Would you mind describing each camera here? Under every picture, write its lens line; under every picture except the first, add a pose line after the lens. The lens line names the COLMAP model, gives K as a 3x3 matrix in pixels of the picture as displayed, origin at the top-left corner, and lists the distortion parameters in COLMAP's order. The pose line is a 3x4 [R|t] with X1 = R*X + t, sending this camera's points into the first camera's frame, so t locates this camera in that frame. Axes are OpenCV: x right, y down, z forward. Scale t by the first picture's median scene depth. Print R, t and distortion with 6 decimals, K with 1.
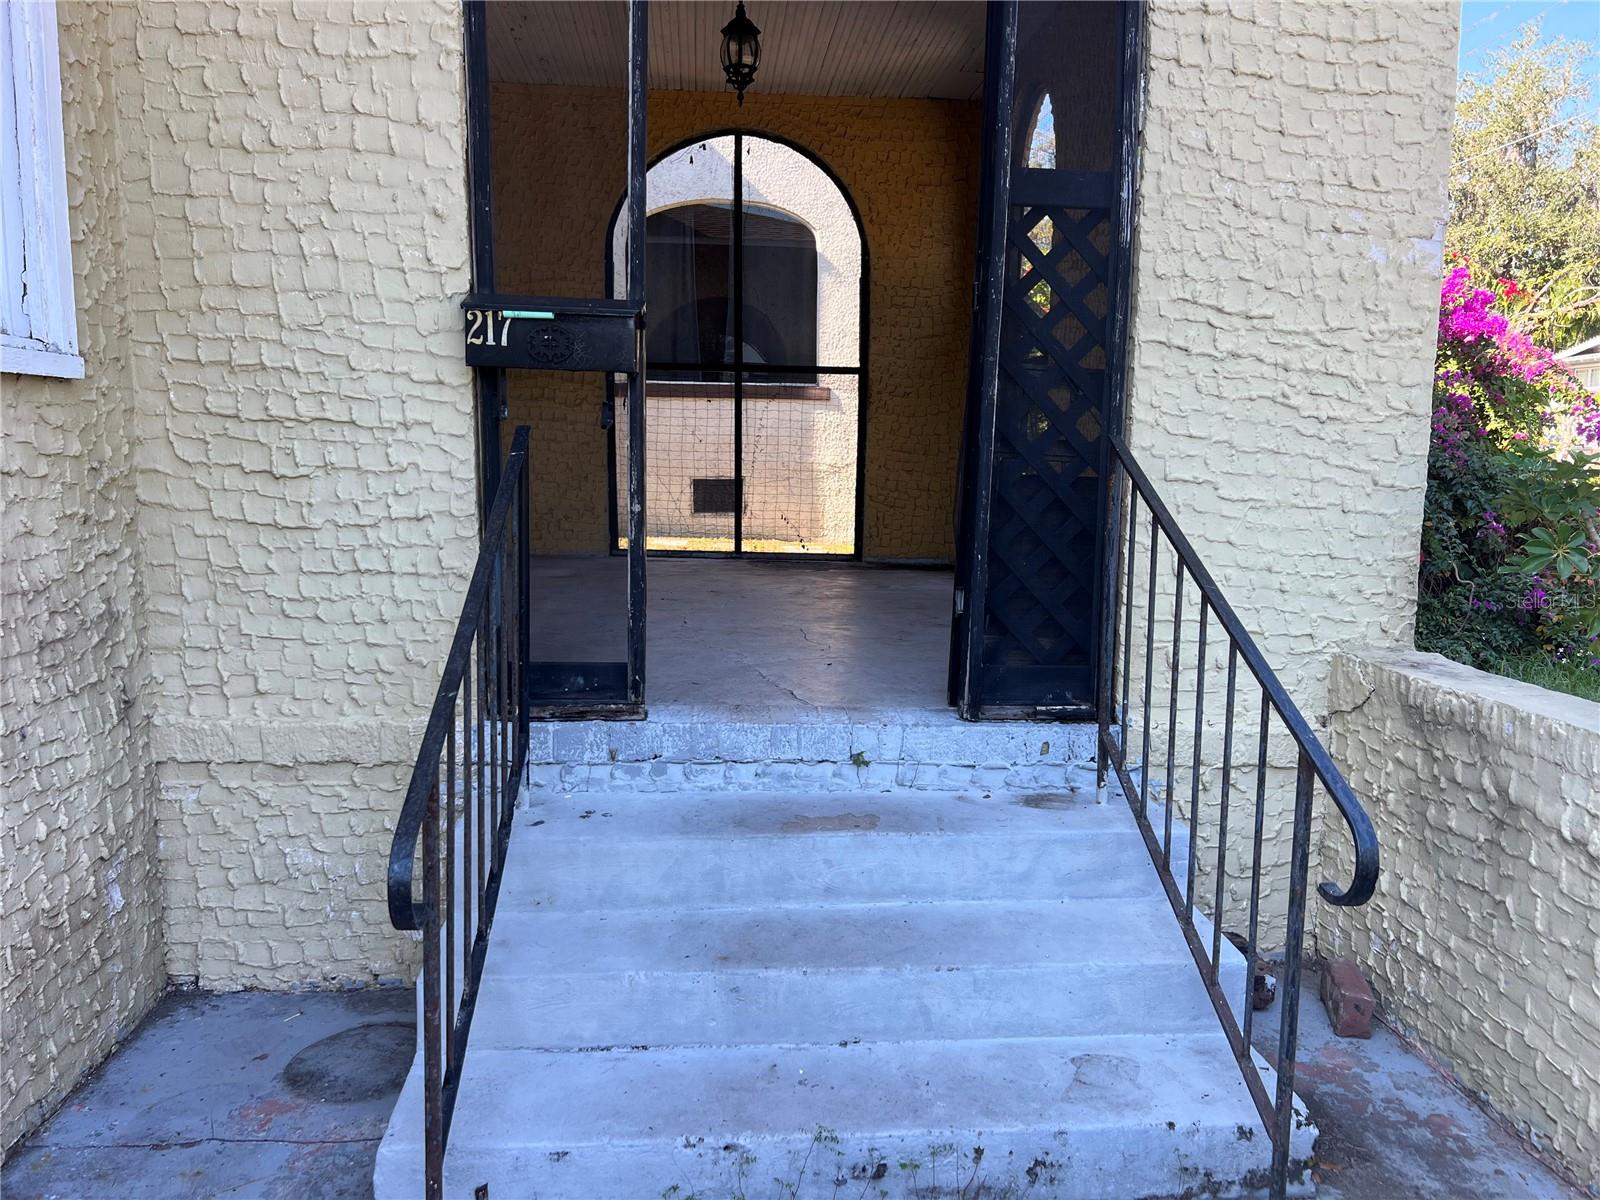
lens RADIAL K [[1206.3, 0, 805.0], [0, 1206.3, 601.2], [0, 0, 1]] dist [0.069889, -0.083211]
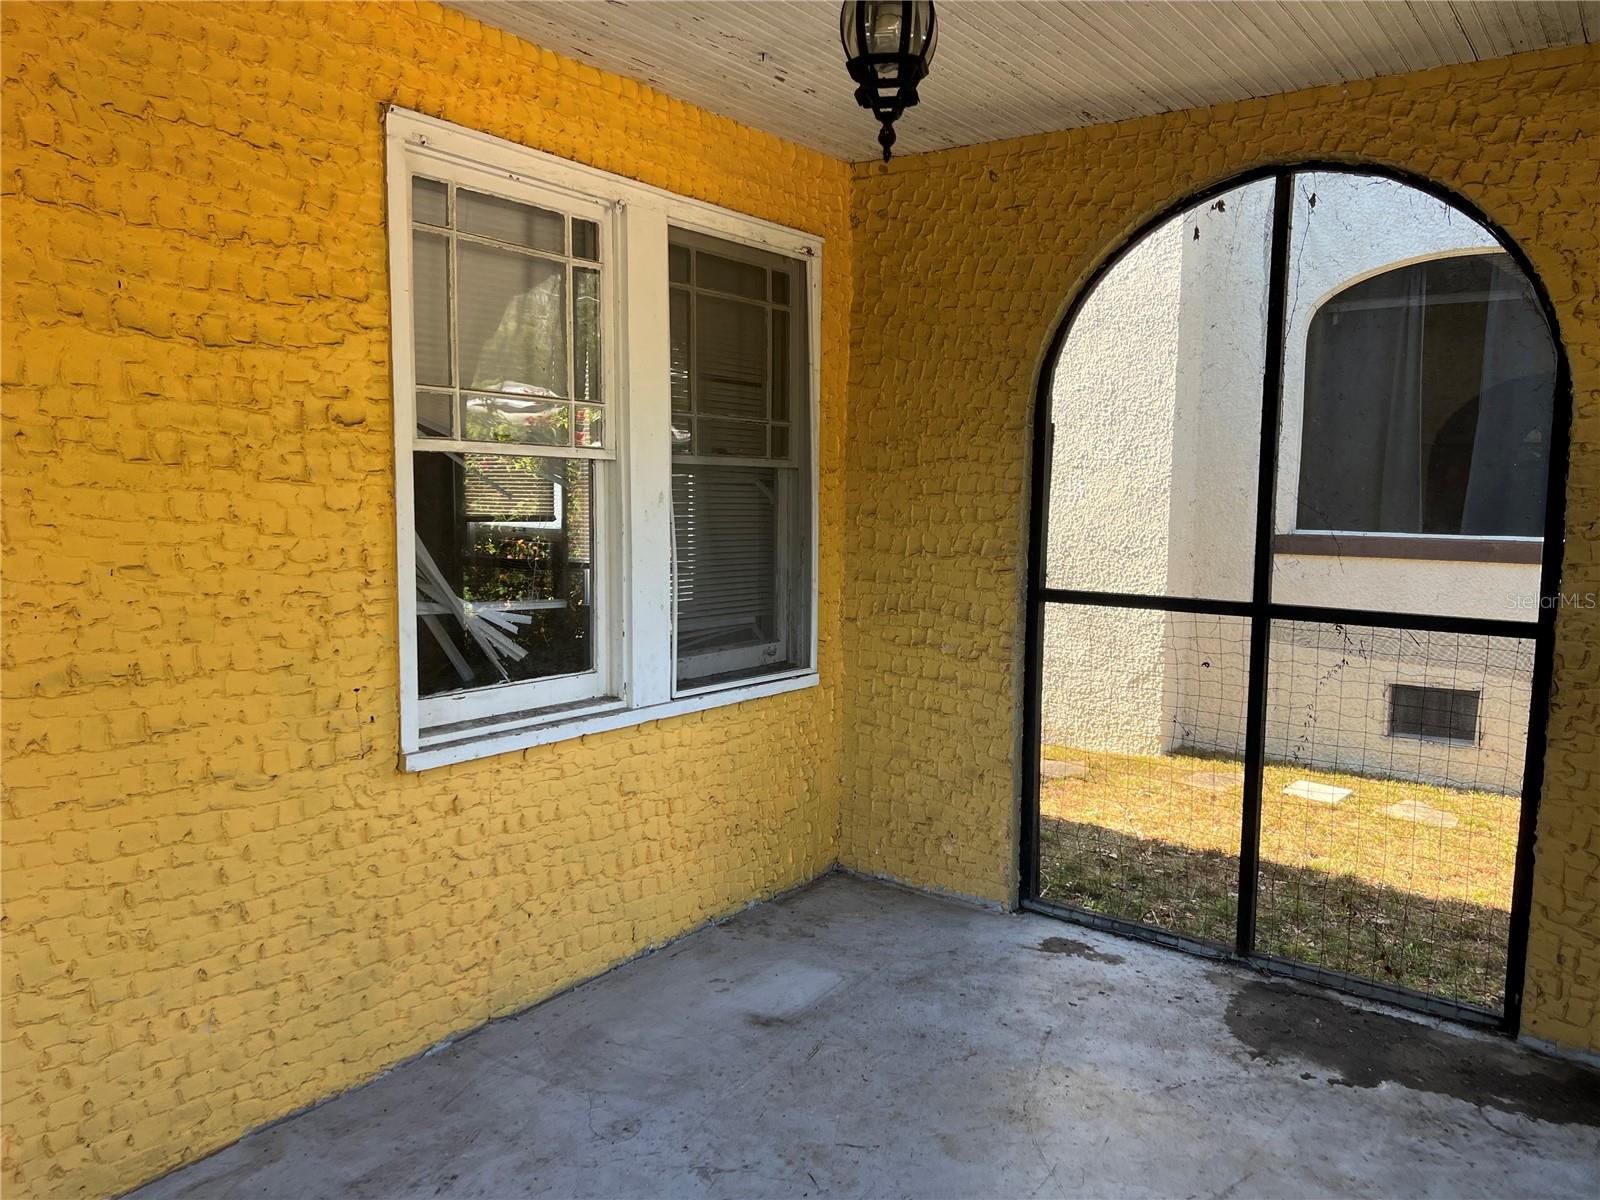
lens RADIAL K [[1206.3, 0, 801.2], [0, 1206.3, 603.6], [0, 0, 1]] dist [0.069889, -0.083211]
pose [[0.757160, 0.066352, -0.649851, 0.139600], [-0.089310, 0.996001, -0.002363, -0.181784], [0.647096, 0.059828, 0.760058, 0.484270]]
